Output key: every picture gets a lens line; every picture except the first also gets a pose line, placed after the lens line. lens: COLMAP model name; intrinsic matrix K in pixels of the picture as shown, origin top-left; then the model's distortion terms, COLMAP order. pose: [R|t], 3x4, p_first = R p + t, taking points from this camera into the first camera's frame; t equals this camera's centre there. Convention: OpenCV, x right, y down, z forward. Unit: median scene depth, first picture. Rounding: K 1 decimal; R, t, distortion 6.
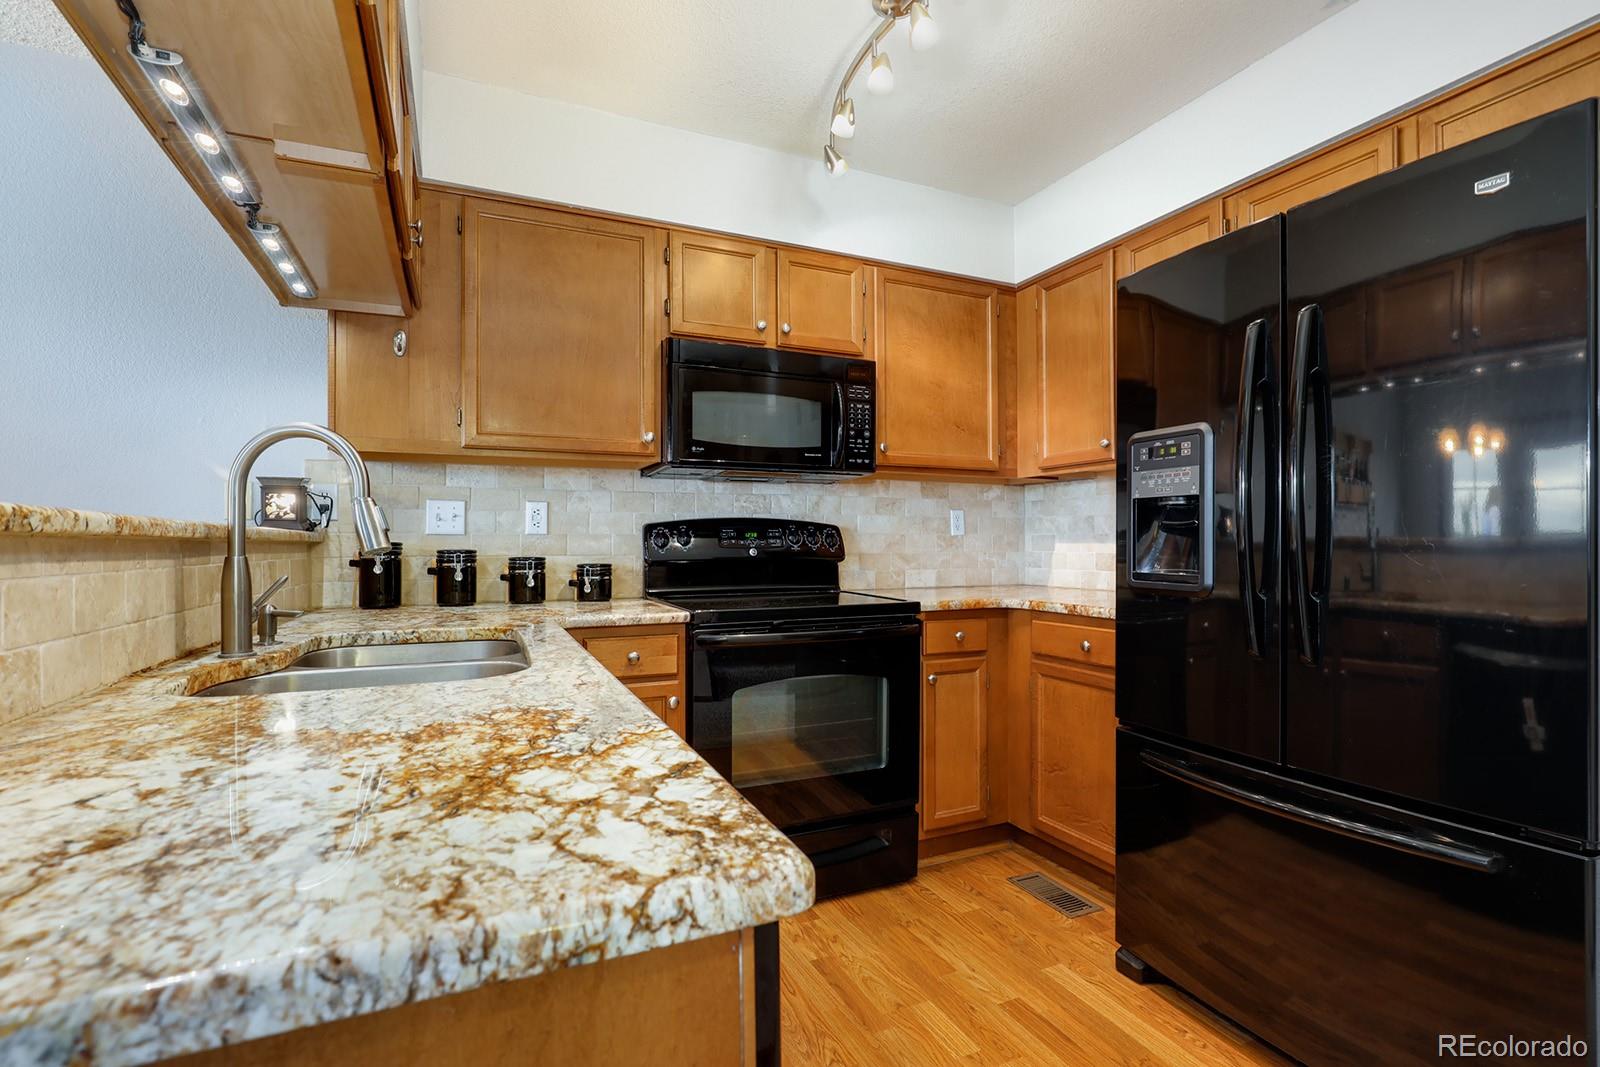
lens RADIAL K [[762.3, 0, 800.0], [0, 762.3, 533.5], [0, 0, 1]] dist [-0.000366, 0.000159]
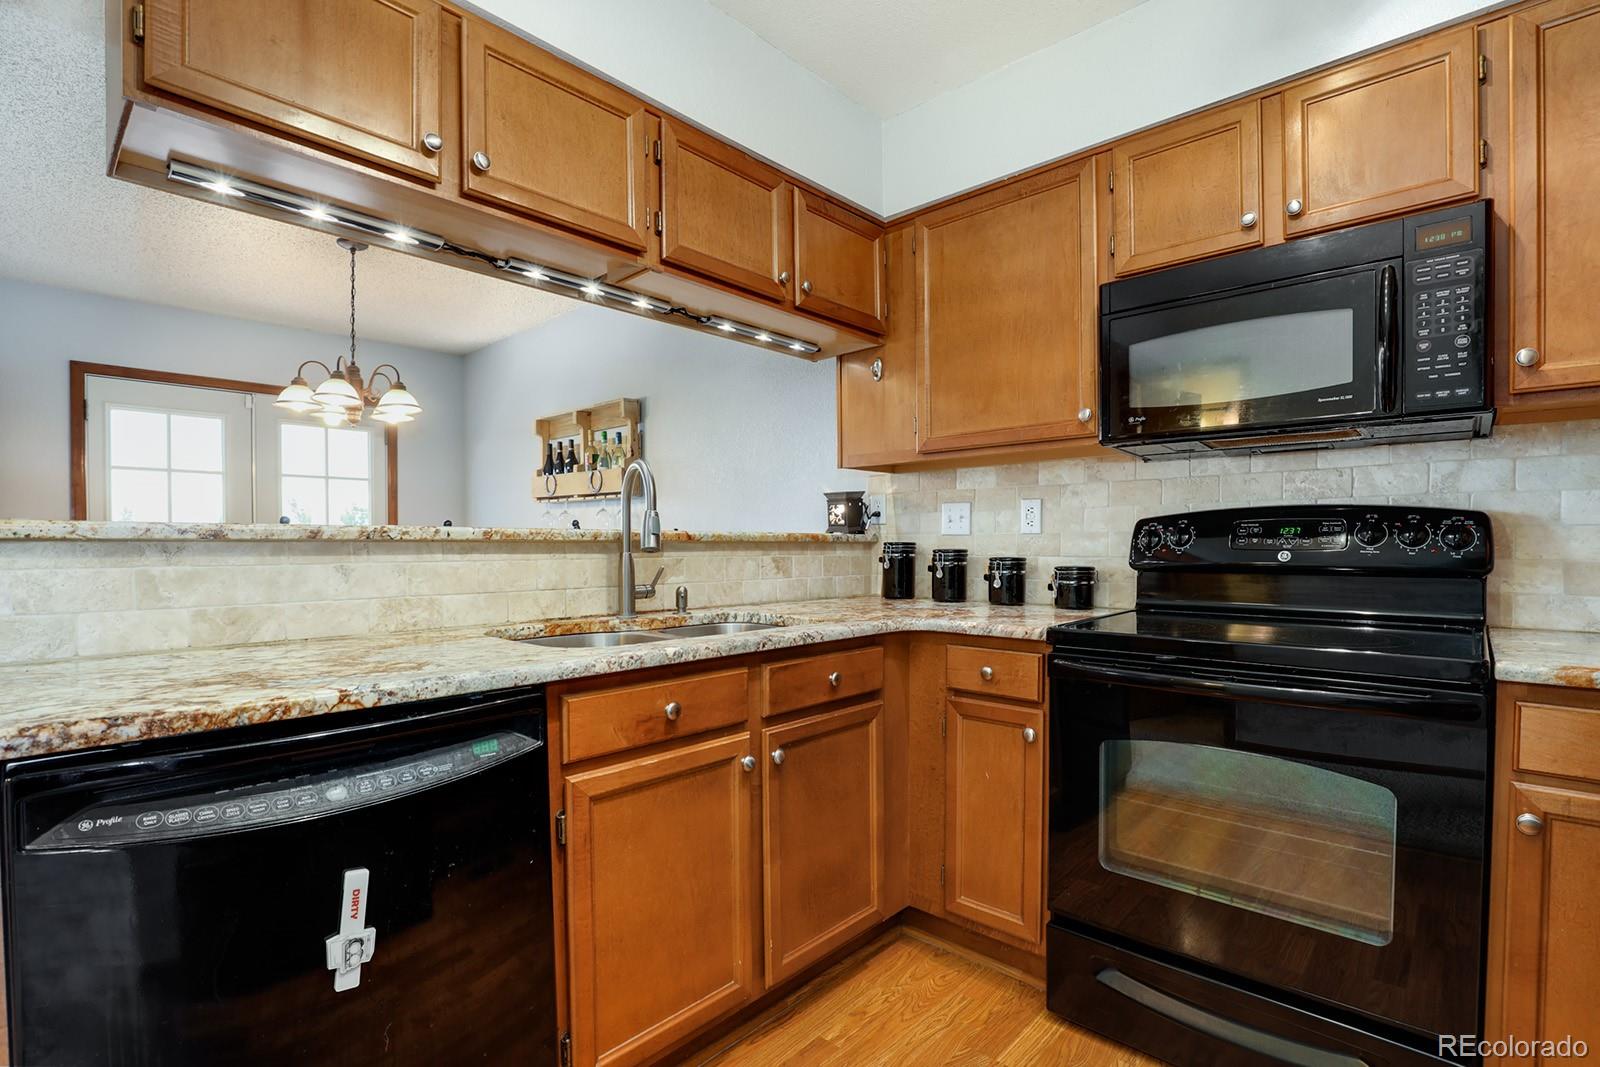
lens RADIAL K [[745.9, 0, 805.8], [0, 745.9, 553.0], [0, 0, 1]] dist [-0.023622, 0.000621]
pose [[0.394191, 0.012814, -0.918939, 0.388044], [0.013138, 0.999722, 0.019576, 0.003192], [0.918935, -0.019790, 0.393913, 0.372799]]
